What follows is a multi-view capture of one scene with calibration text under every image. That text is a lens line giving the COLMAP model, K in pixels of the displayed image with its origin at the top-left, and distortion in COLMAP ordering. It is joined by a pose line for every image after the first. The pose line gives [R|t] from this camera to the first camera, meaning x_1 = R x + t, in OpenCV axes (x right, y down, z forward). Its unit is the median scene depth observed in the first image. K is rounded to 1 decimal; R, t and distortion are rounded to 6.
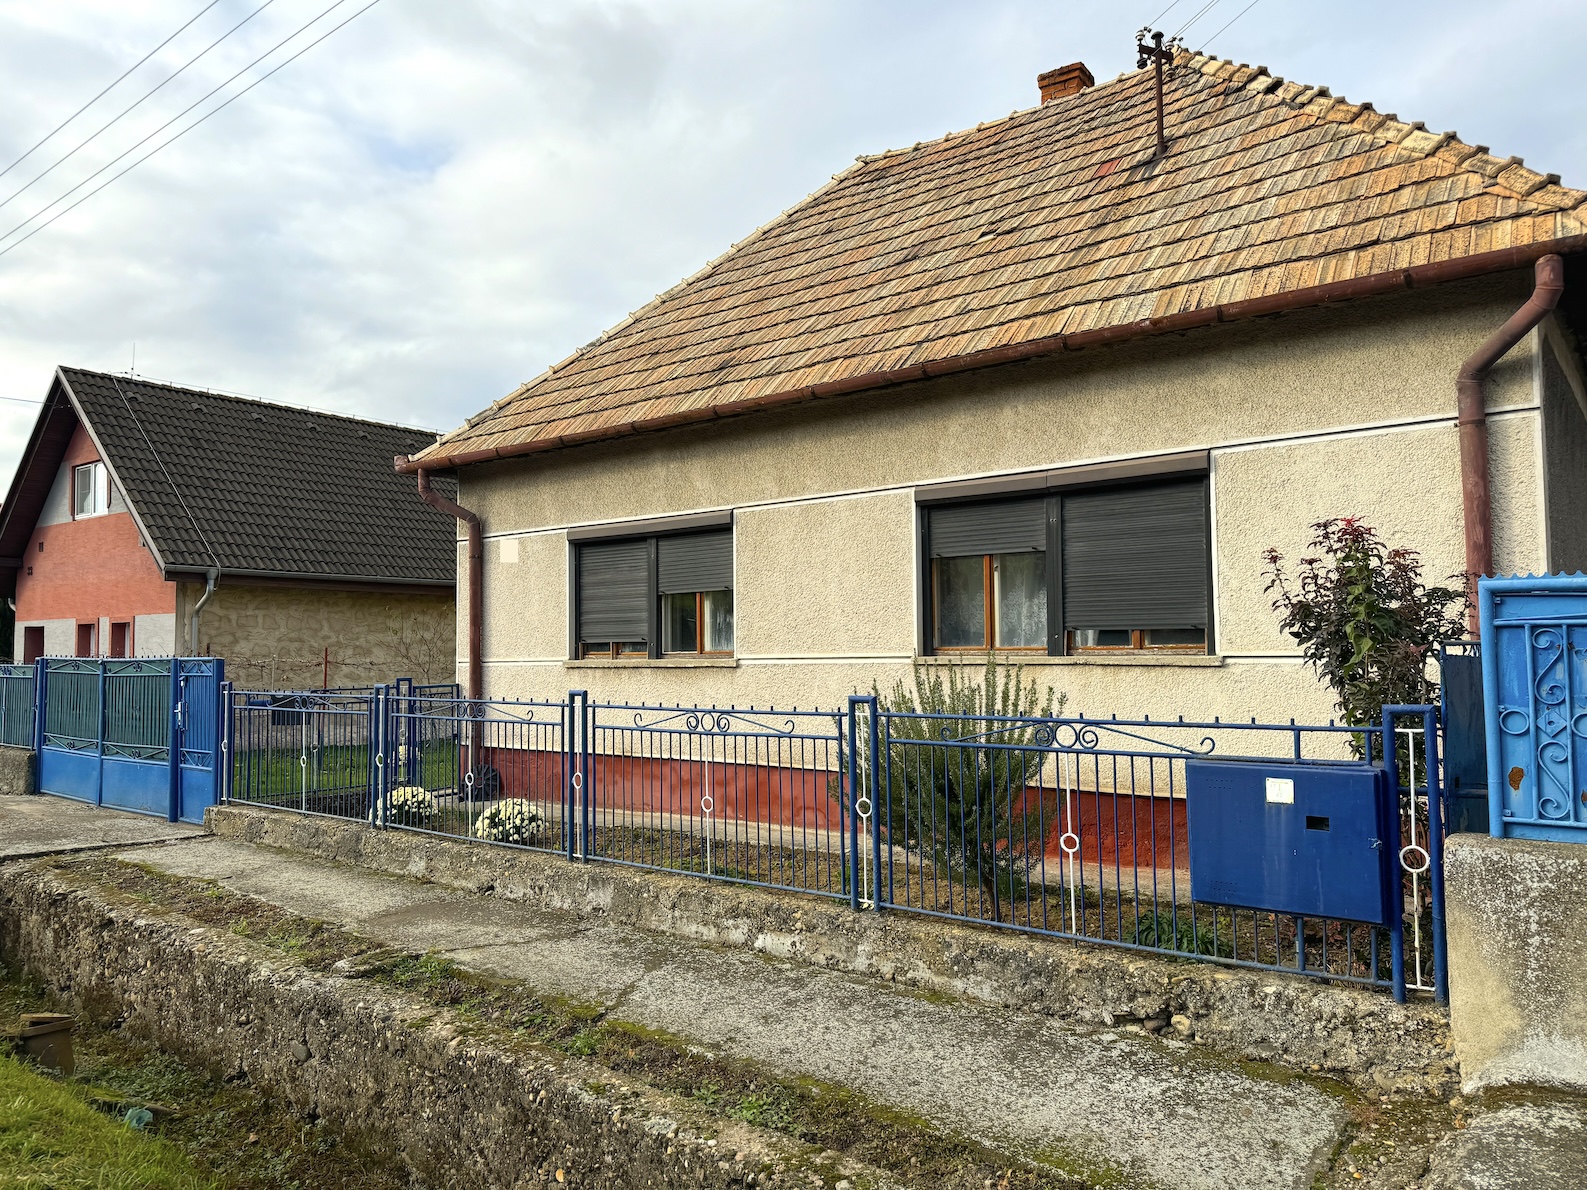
lens RADIAL K [[1124.4, 0, 791.8], [0, 1124.4, 596.1], [0, 0, 1]] dist [0.004758, 0.000359]
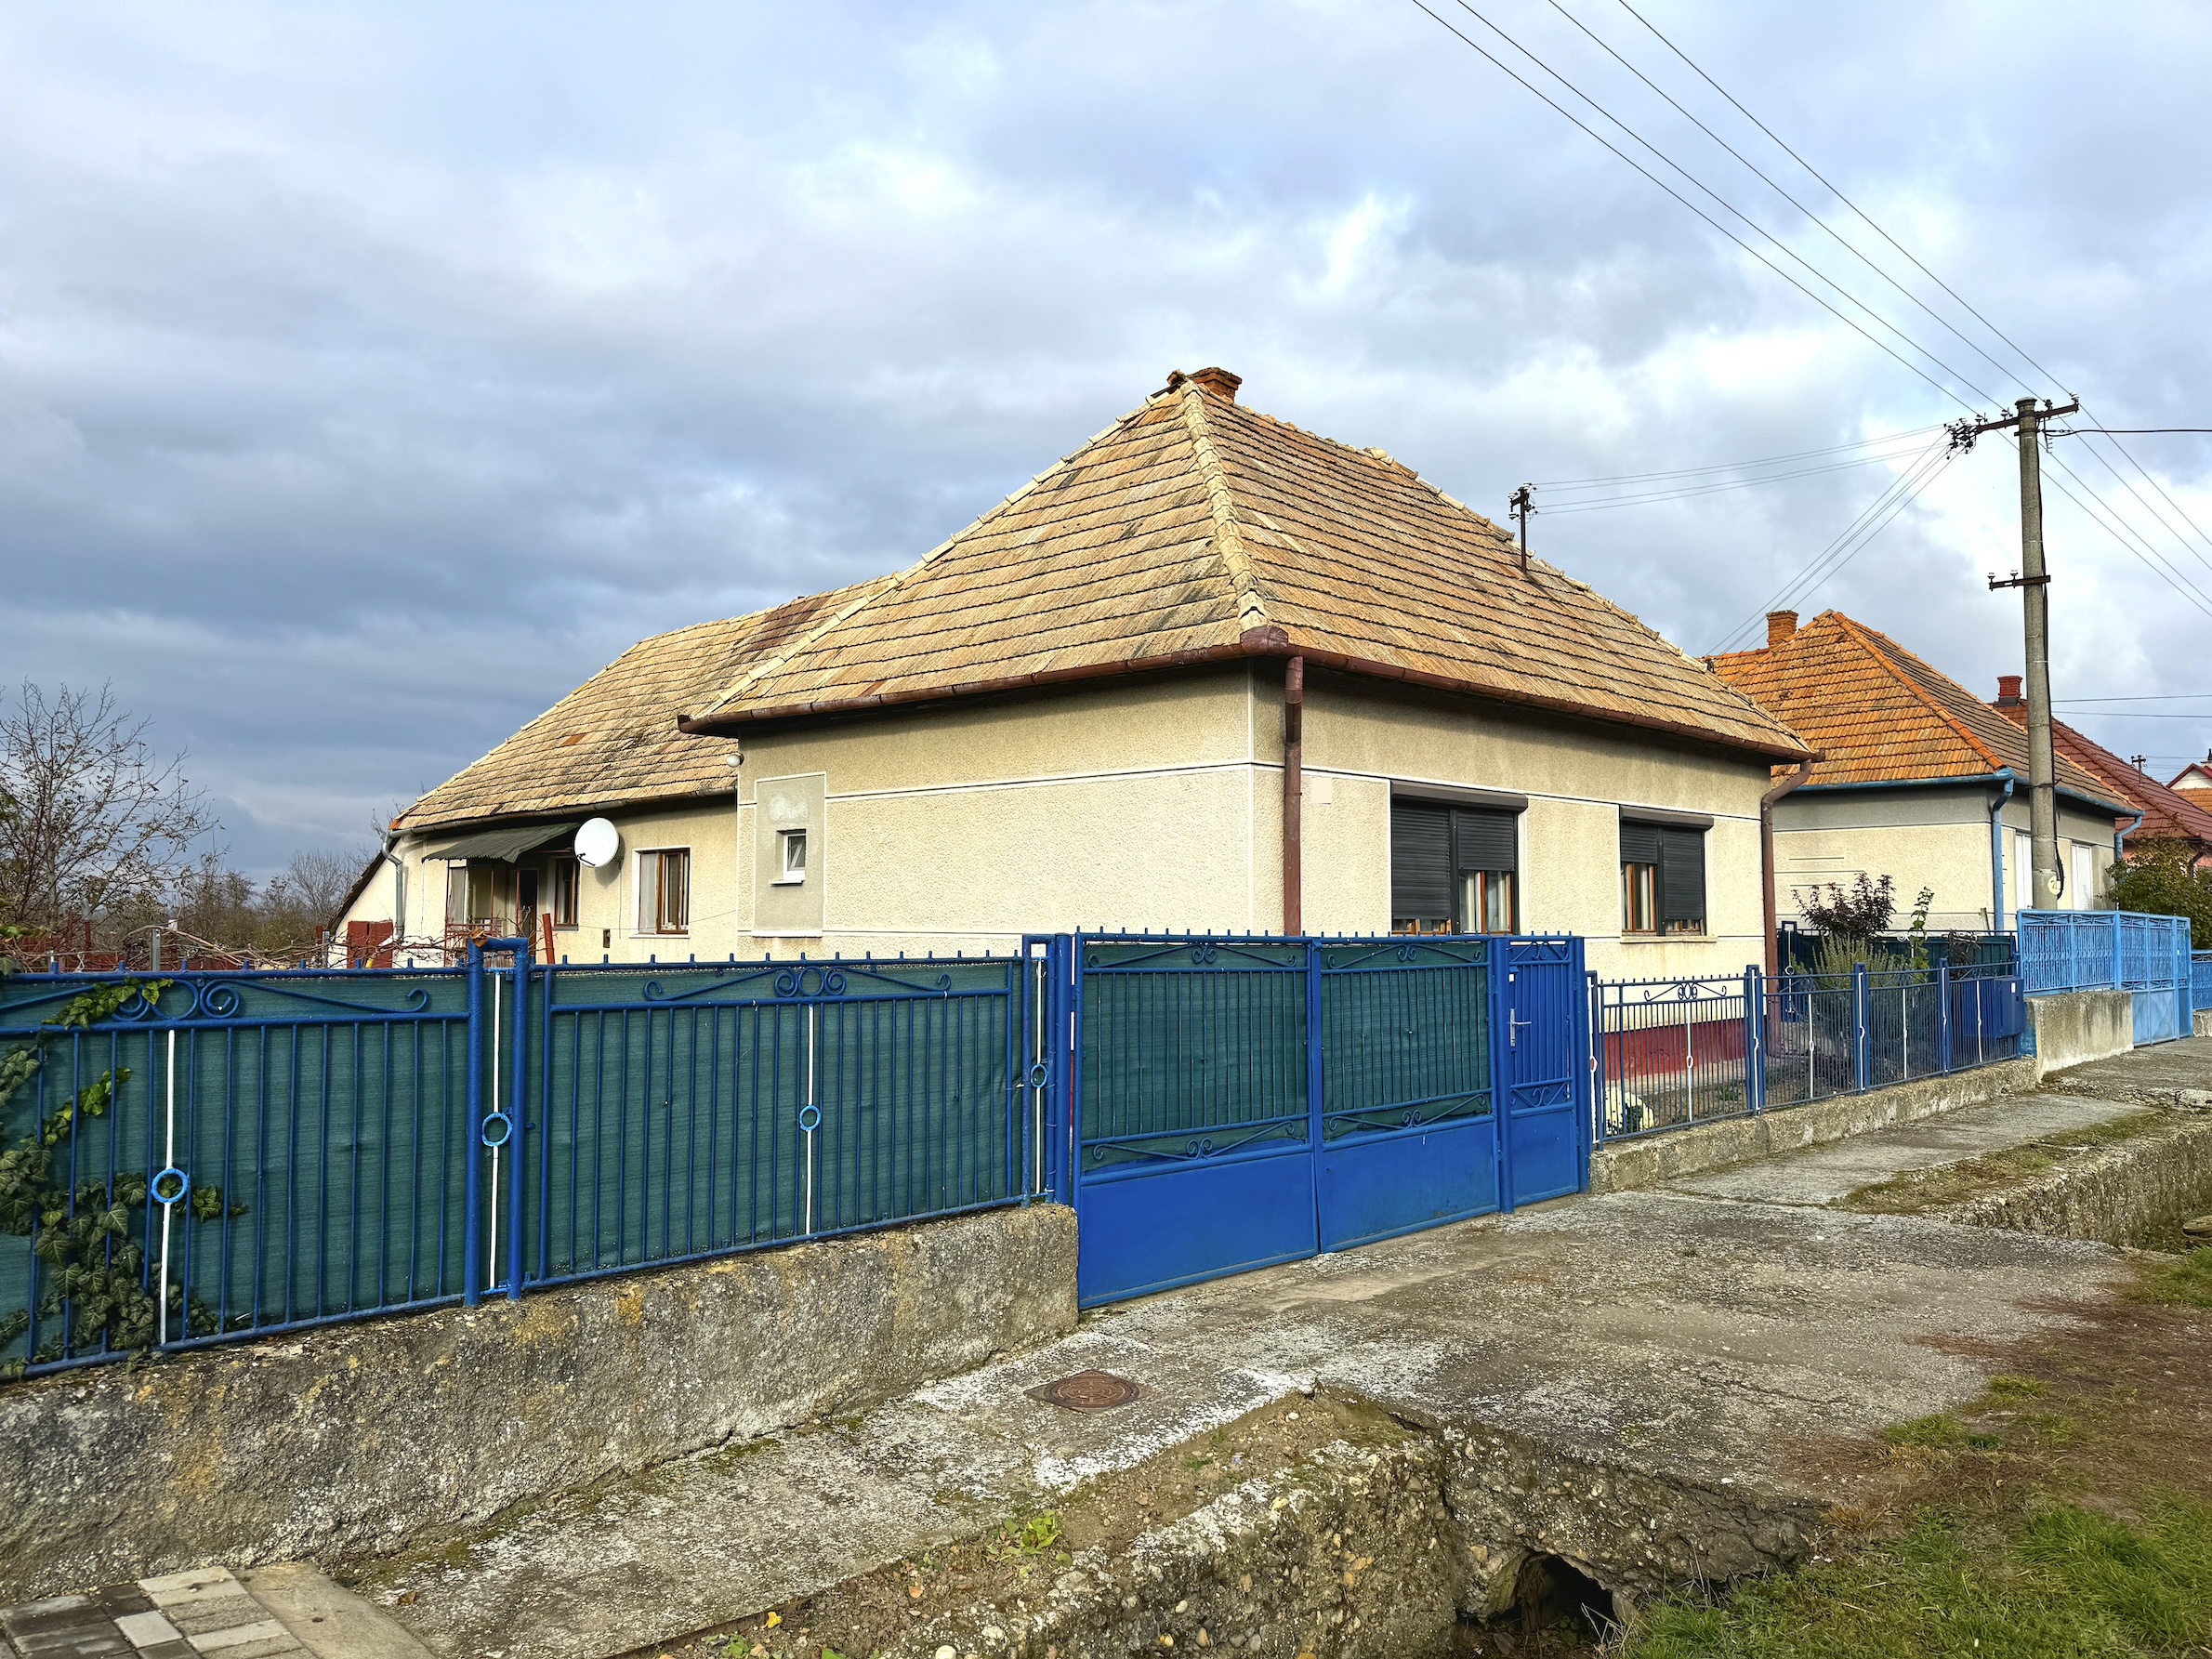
lens RADIAL K [[1567.2, 0, 1103.4], [0, 1567.2, 829.4], [0, 0, 1]] dist [0.004758, 0.000359]
pose [[0.090699, 0.073387, 0.993171, -1.580363], [-0.047457, 0.996467, -0.069297, 0.075799], [-0.994747, -0.040847, 0.093862, 1.295423]]
